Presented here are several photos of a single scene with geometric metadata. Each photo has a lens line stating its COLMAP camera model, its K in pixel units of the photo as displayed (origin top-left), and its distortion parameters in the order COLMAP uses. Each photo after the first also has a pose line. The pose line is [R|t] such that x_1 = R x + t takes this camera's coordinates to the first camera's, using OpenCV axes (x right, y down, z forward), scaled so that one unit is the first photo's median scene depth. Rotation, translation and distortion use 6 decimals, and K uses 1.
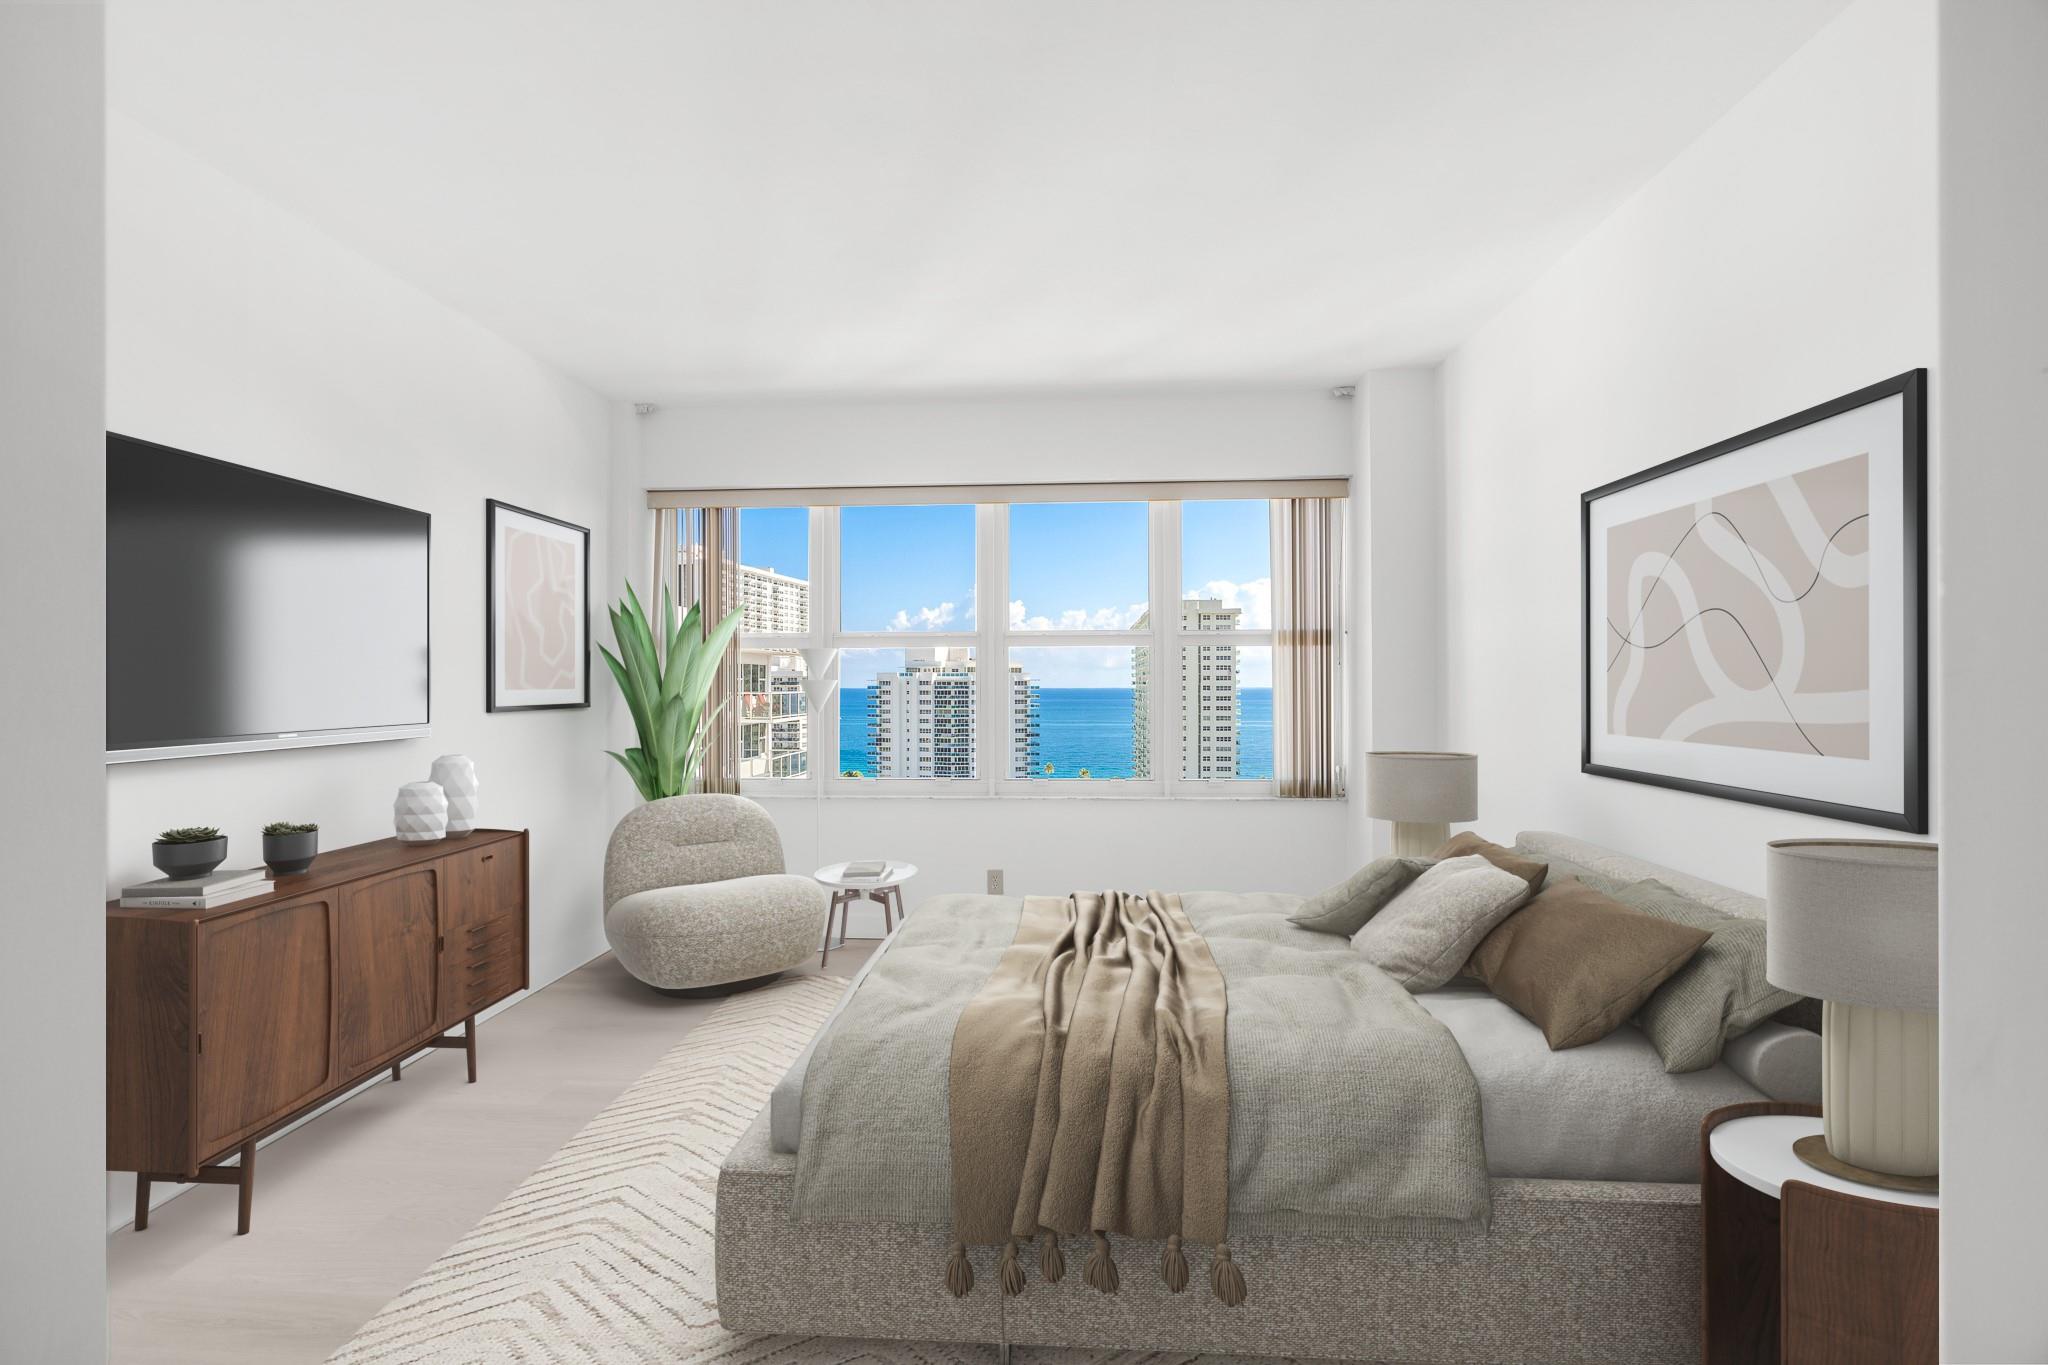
lens RADIAL K [[934.4, 0, 1003.7], [0, 934.4, 676.5], [0, 0, 1]] dist [0.000558, 0.001659]
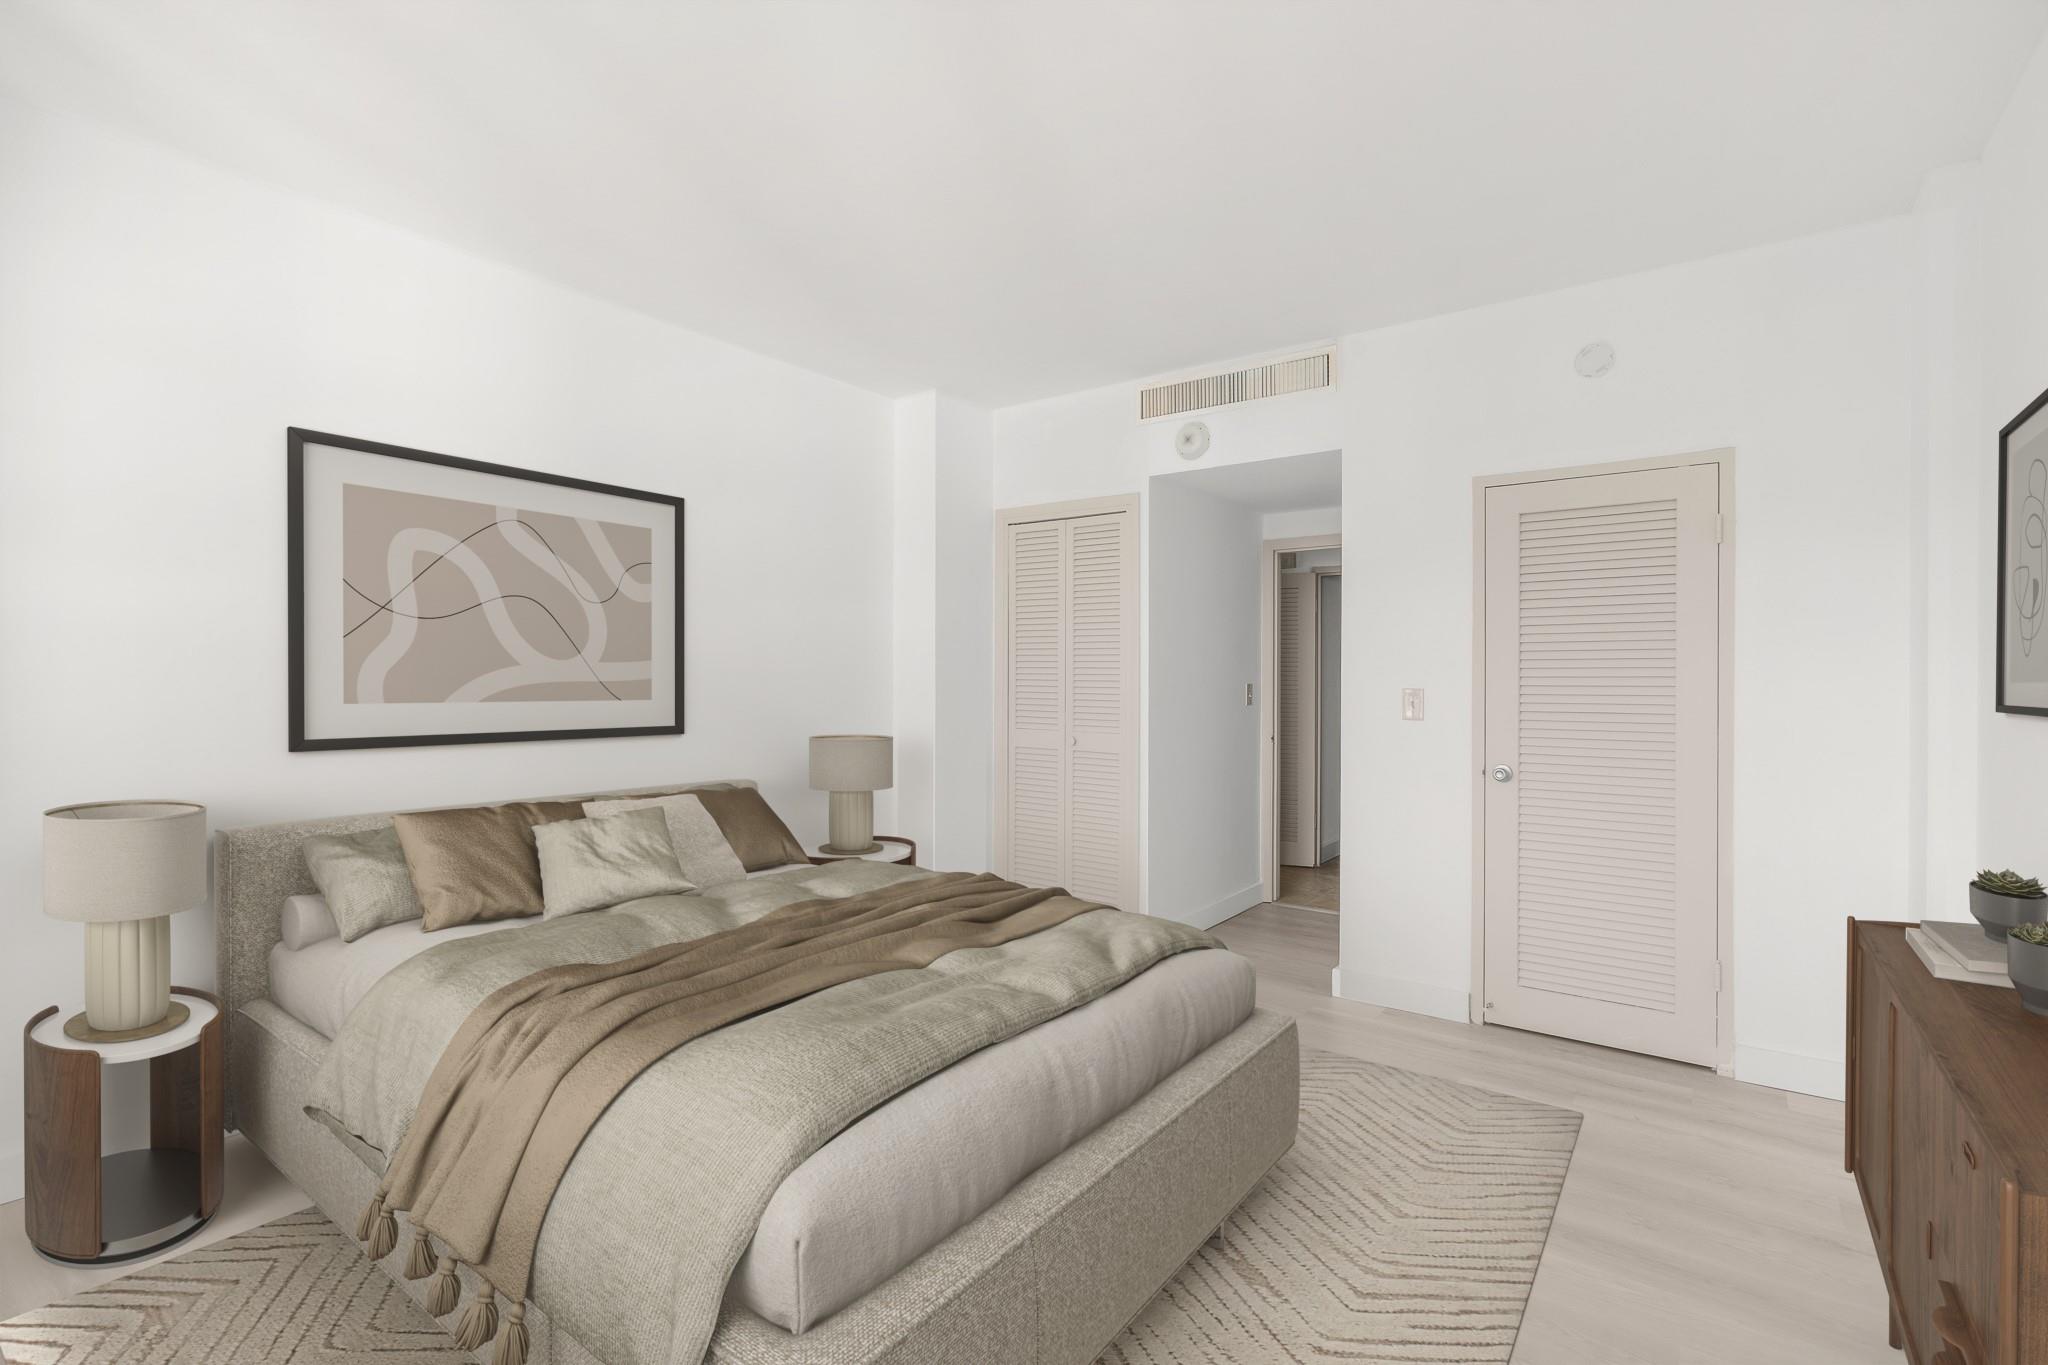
lens RADIAL K [[934.4, 0, 1030.5], [0, 934.4, 683.7], [0, 0, 1]] dist [0.000558, 0.001659]
pose [[-0.843623, -0.041383, 0.535339, -0.597292], [-0.037927, 0.999128, 0.017467, -0.000605], [-0.535595, -0.005568, -0.844457, 1.897956]]
